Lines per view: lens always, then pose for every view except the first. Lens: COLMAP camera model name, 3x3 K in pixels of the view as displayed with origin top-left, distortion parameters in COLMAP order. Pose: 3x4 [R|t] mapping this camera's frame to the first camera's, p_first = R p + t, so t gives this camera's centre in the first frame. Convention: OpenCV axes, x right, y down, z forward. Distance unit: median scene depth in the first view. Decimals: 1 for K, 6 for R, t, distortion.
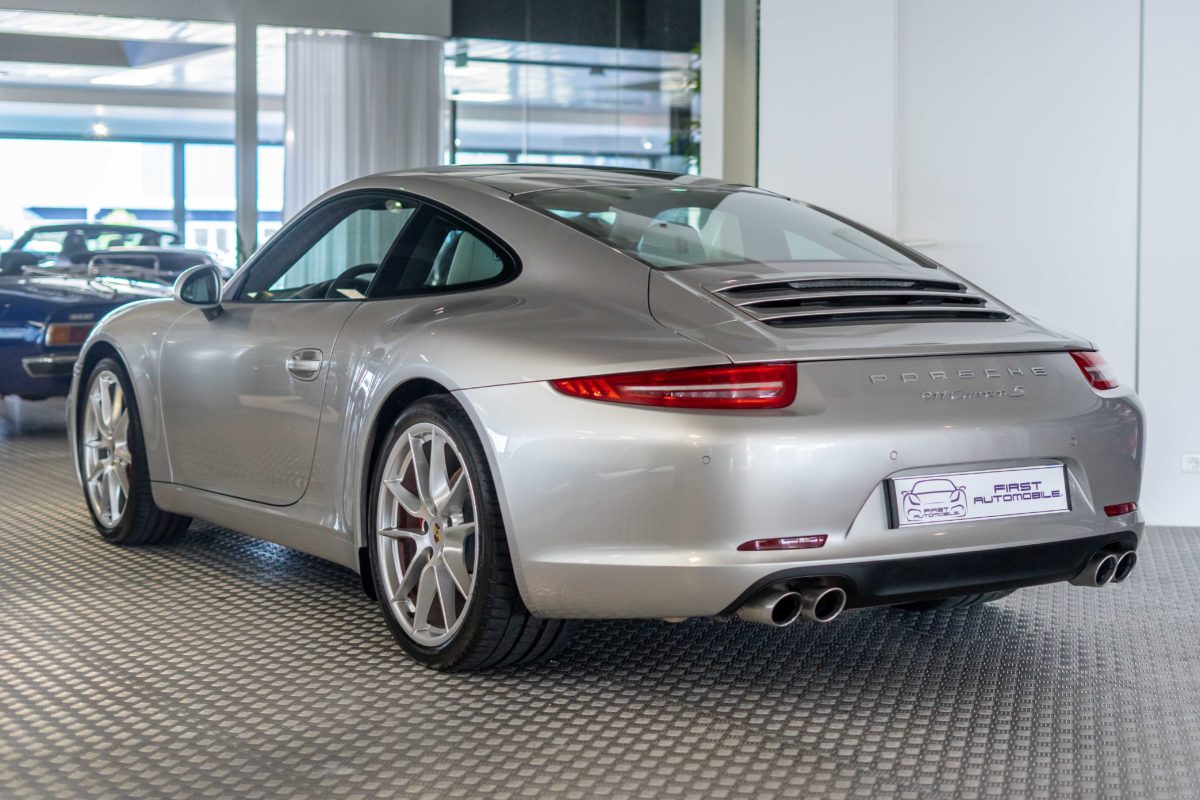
lens RADIAL K [[1986.2, 0, 600.0], [0, 1986.2, 400.0], [0, 0, 1]] dist [-0.049035, 0.000579]
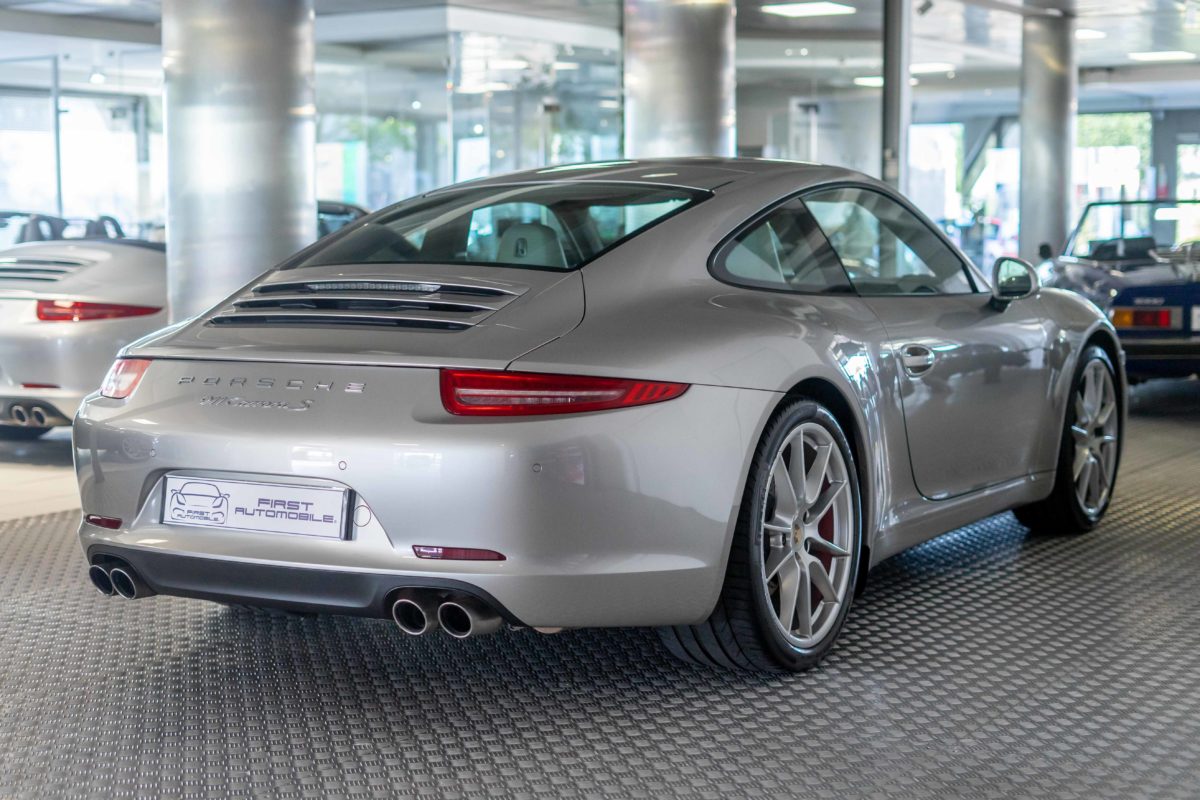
lens RADIAL K [[1986.2, 0, 600.0], [0, 1986.2, 400.0], [0, 0, 1]] dist [-0.049035, 0.000579]
pose [[0.463480, 0.062927, -0.883870, 1.129102], [-0.070373, 0.996939, 0.034075, -0.049618], [0.883308, 0.046408, 0.466490, 0.692482]]
